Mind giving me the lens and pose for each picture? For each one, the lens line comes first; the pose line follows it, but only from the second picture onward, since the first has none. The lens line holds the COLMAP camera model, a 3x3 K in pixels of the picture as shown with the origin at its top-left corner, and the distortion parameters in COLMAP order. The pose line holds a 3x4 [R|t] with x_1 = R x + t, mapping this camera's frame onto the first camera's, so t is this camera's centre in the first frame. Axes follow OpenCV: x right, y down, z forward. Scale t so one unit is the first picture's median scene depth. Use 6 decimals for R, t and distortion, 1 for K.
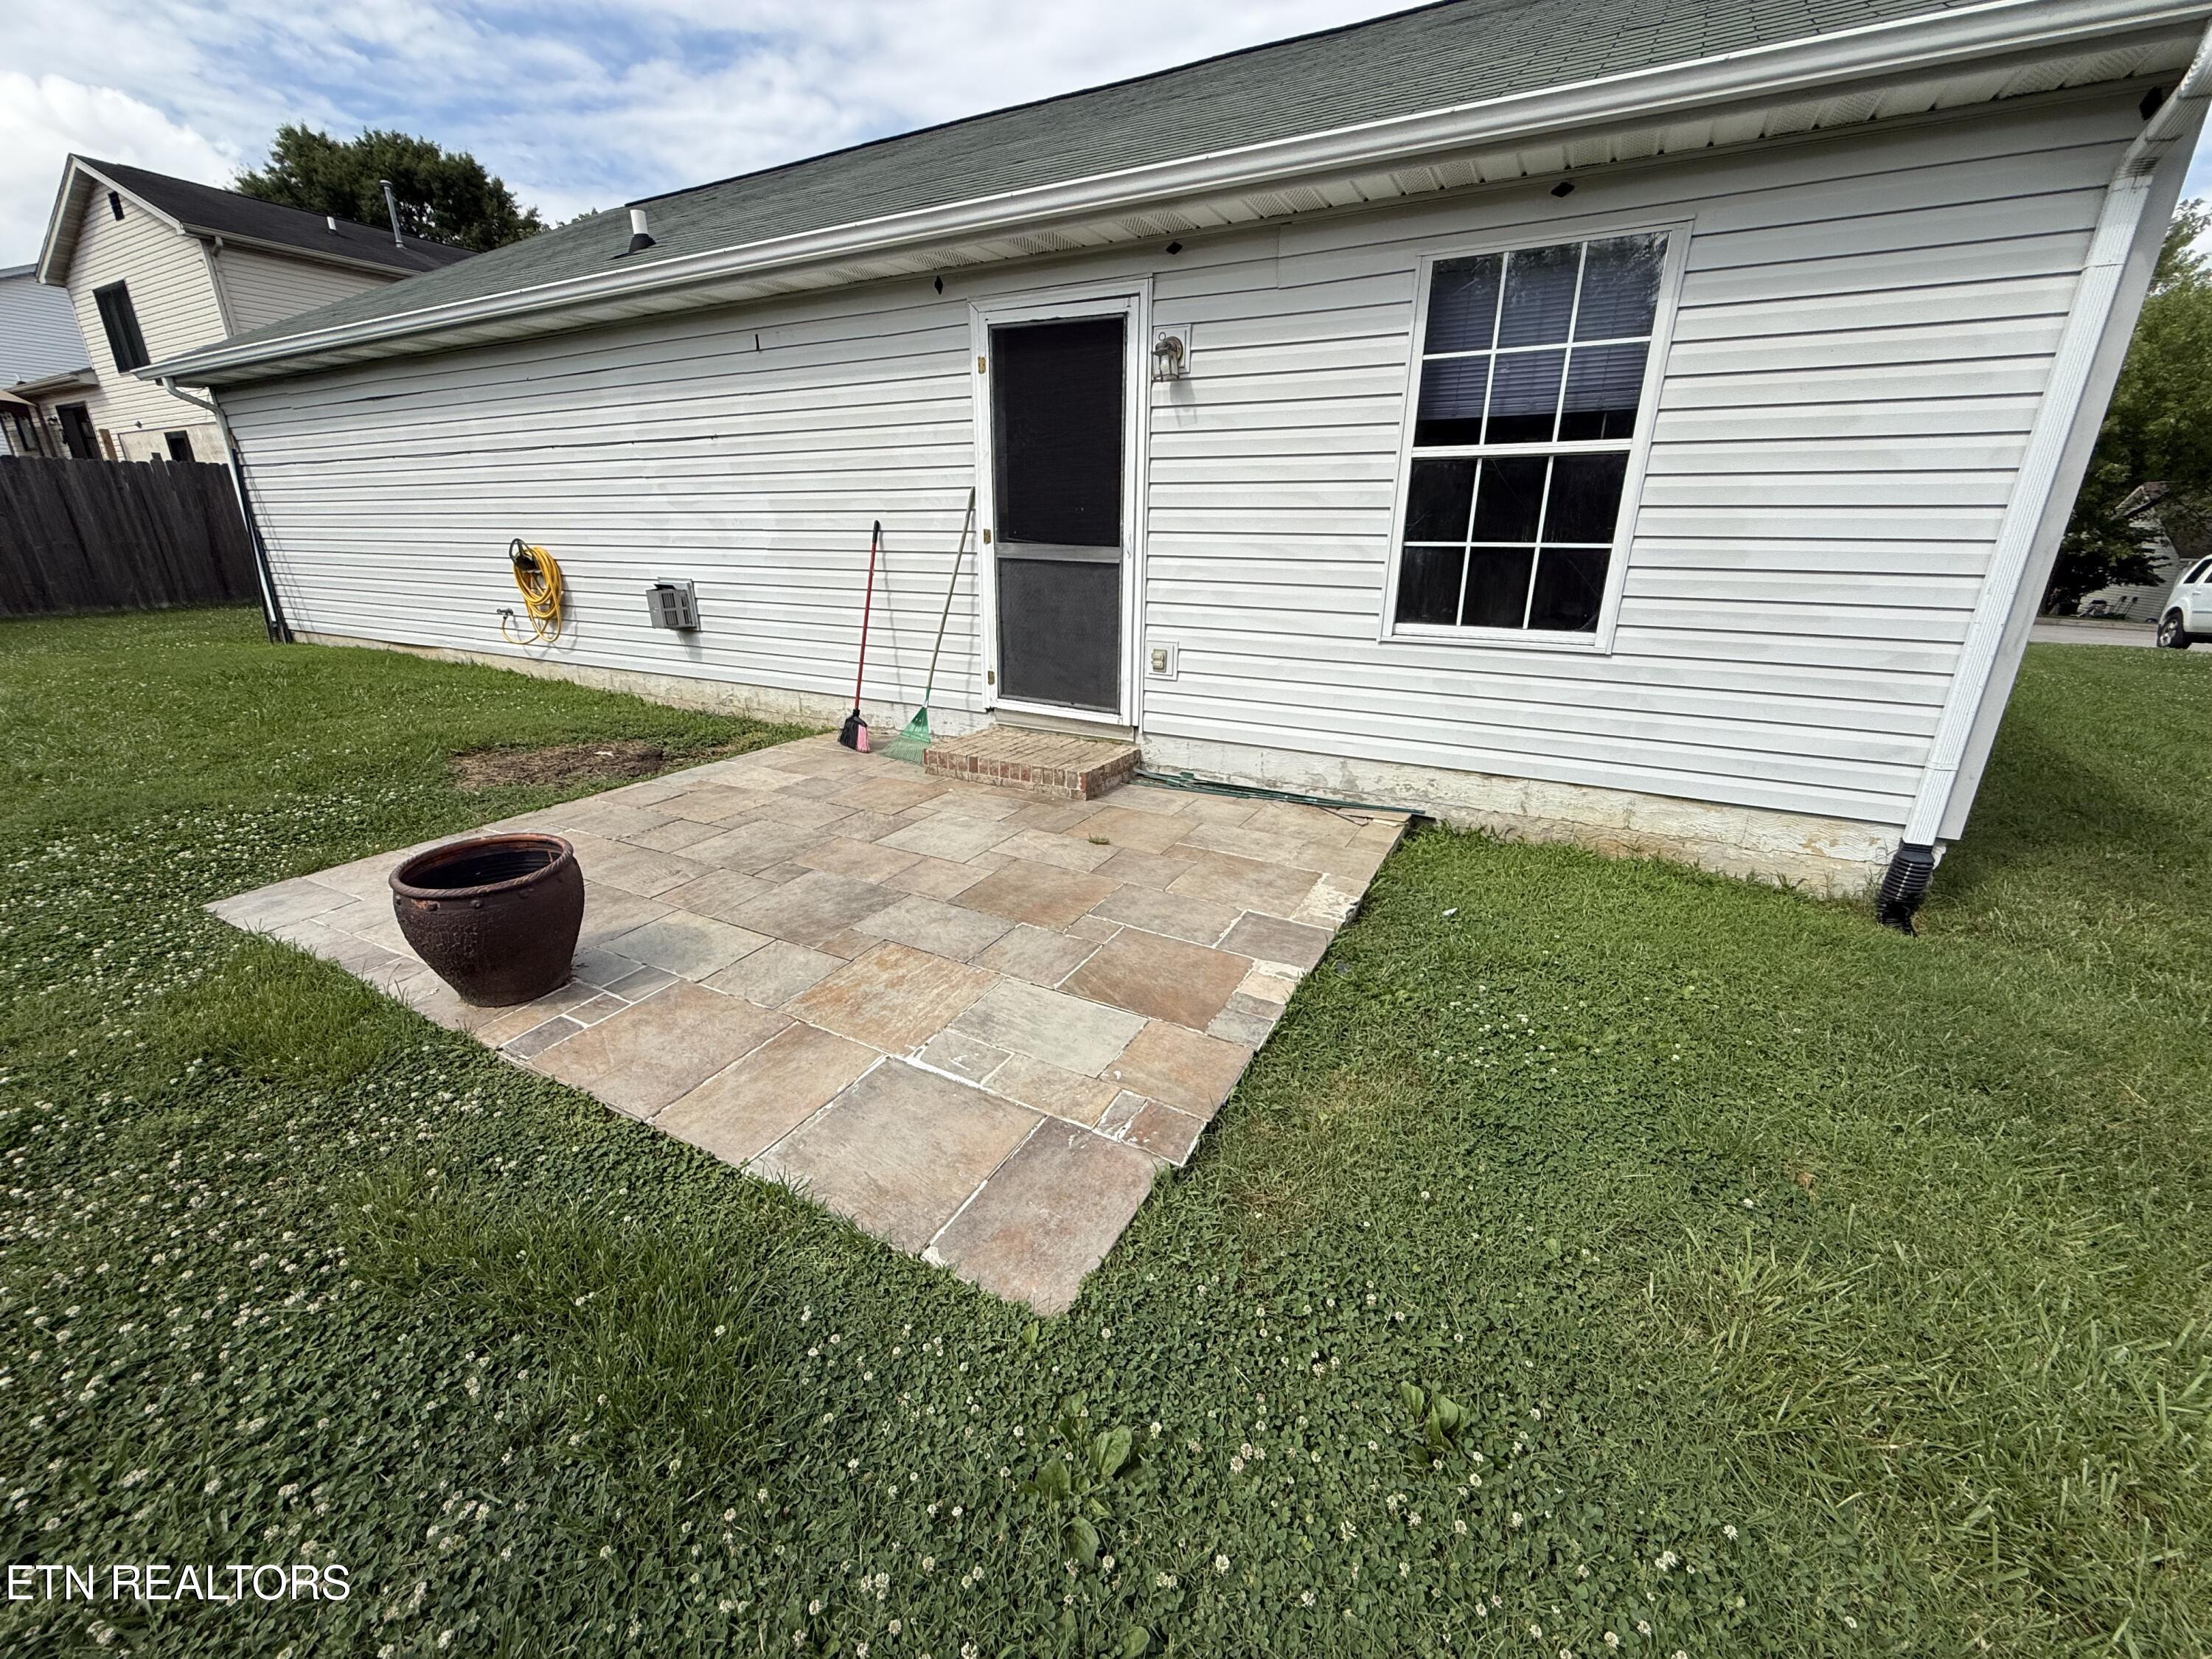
lens RADIAL K [[884.4, 0, 1109.3], [0, 884.4, 829.1], [0, 0, 1]] dist [-0.000545, -0.000825]
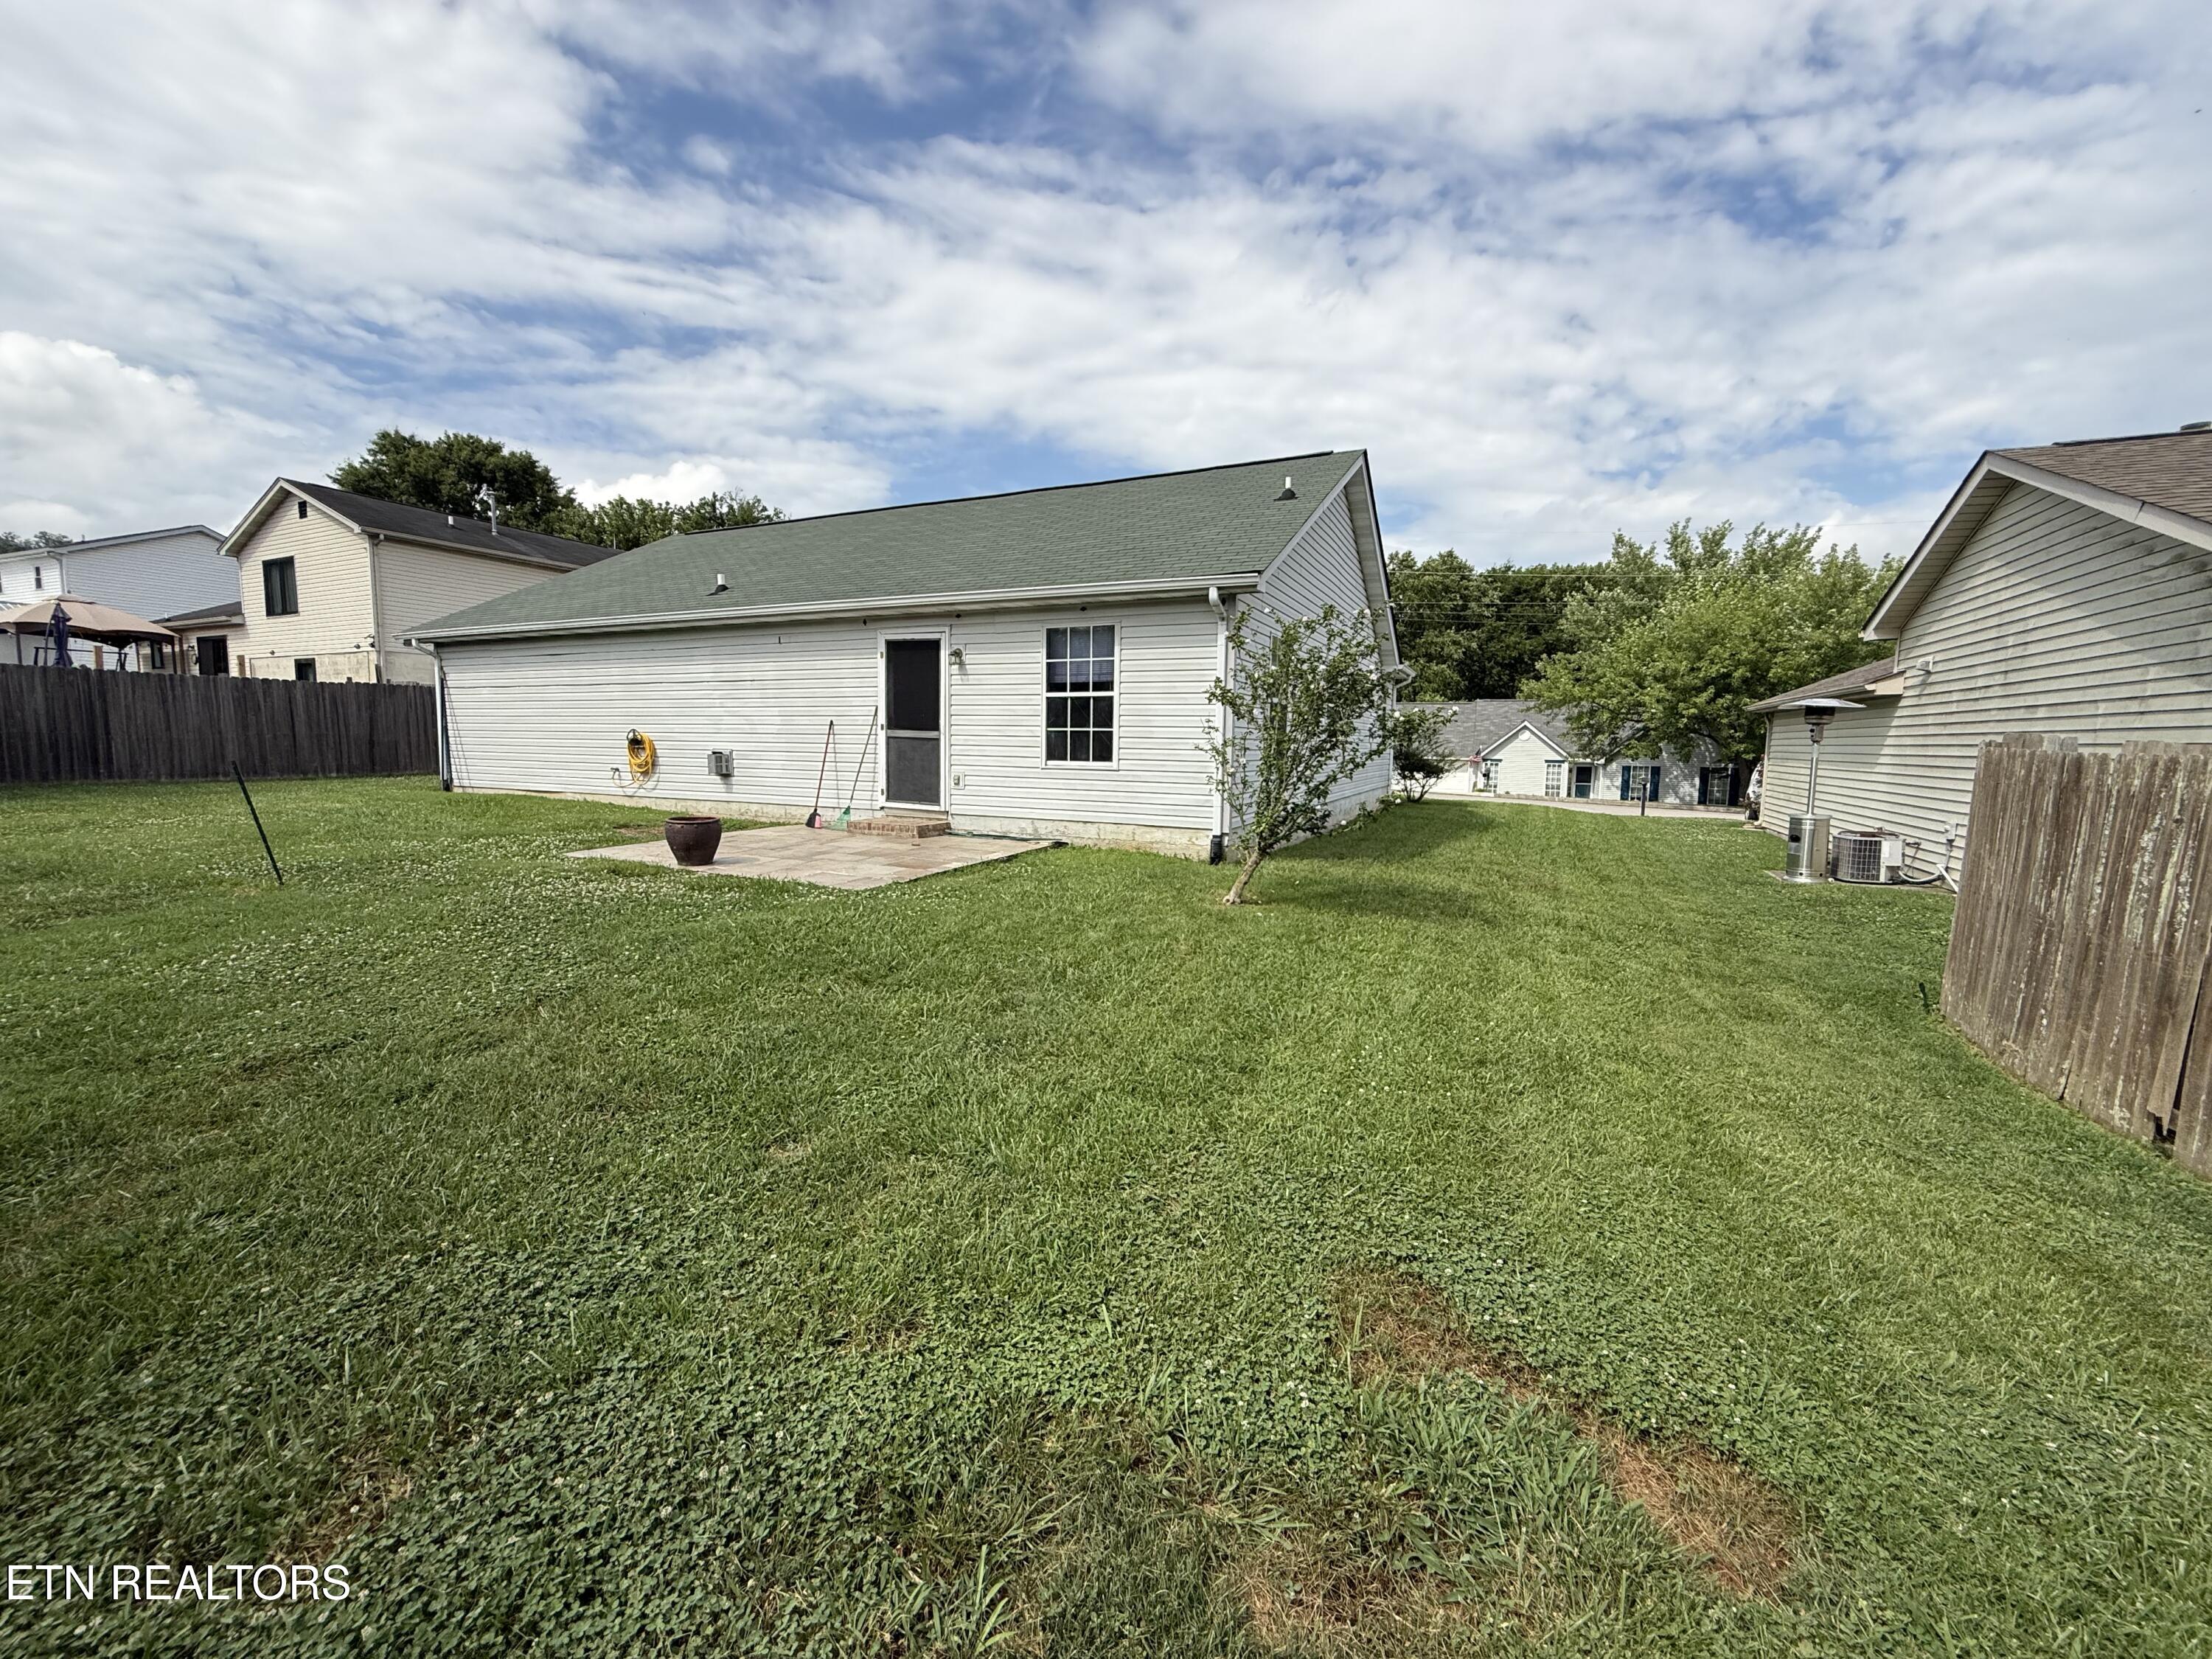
lens RADIAL K [[884.4, 0, 1103.9], [0, 884.4, 838.3], [0, 0, 1]] dist [-0.000545, -0.000825]
pose [[0.998917, 0.004720, 0.046291, 0.289429], [0.005565, 0.975583, -0.219560, 0.392988], [-0.046197, 0.219579, 0.974500, -1.023198]]
